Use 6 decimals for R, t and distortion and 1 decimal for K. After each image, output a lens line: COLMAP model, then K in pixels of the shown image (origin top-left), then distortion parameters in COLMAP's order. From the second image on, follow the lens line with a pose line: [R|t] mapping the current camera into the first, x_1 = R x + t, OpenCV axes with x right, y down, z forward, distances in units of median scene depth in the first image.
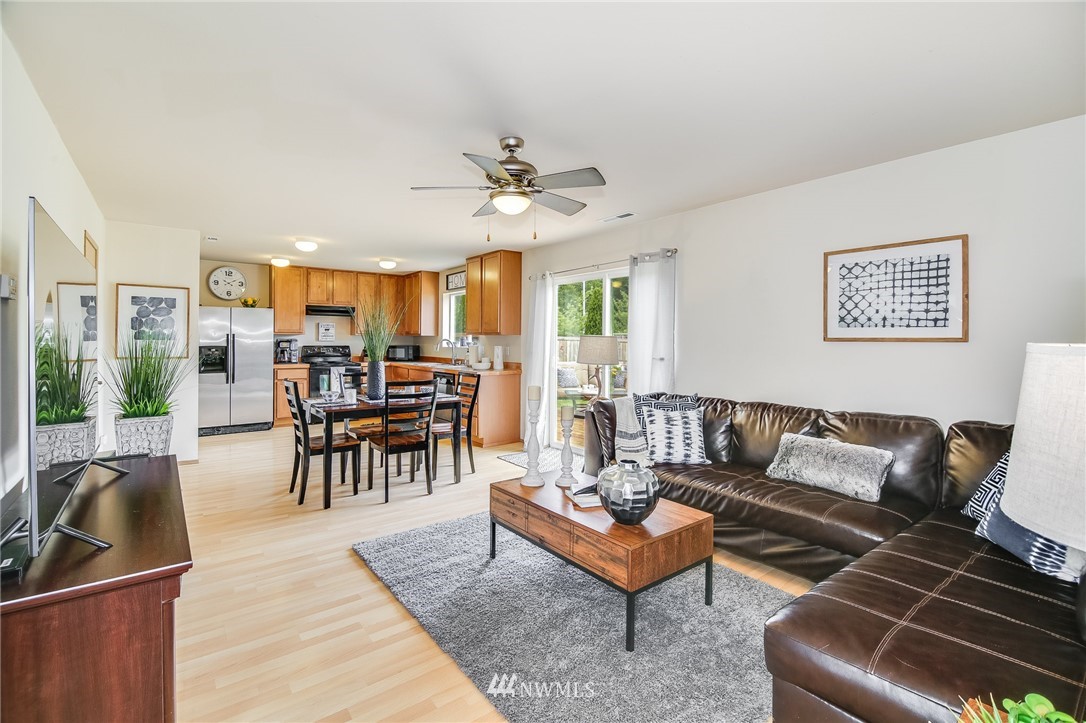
lens RADIAL K [[479.5, 0, 543.0], [0, 479.5, 361.5], [0, 0, 1]] dist [-0.000669, 0.000007]
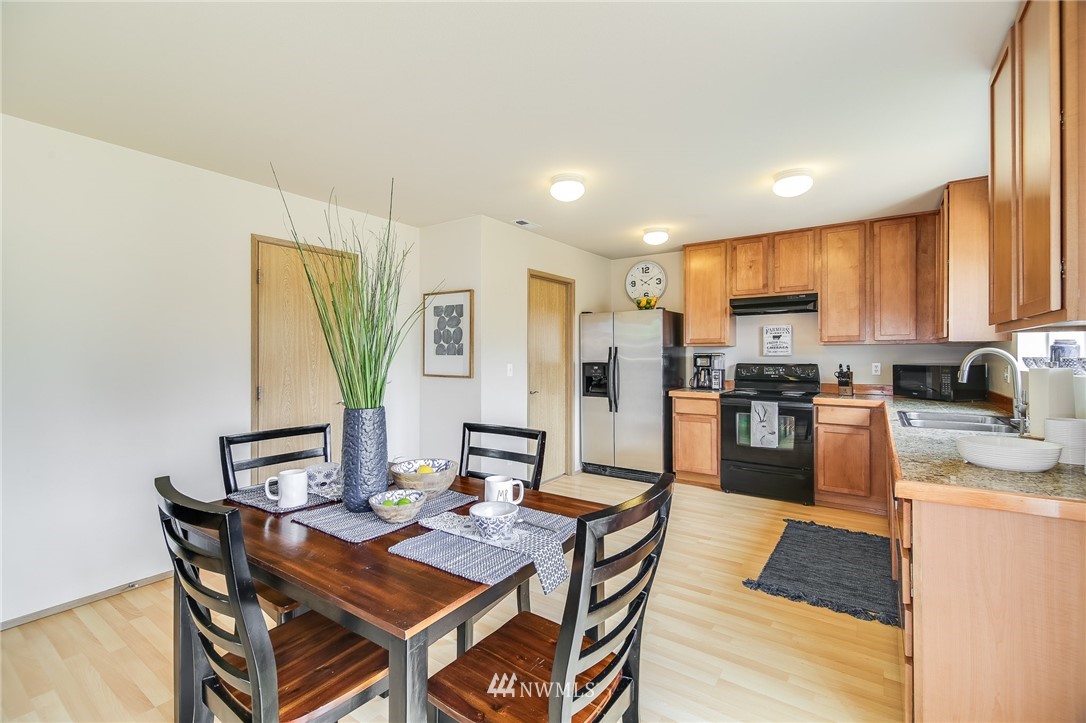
lens RADIAL K [[479.5, 0, 543.0], [0, 479.5, 361.5], [0, 0, 1]] dist [-0.000669, 0.000007]
pose [[0.296854, 0.003949, -0.954915, 0.039746], [-0.037591, 0.999265, -0.007554, -0.022864], [0.954183, 0.038139, 0.296784, 0.619361]]
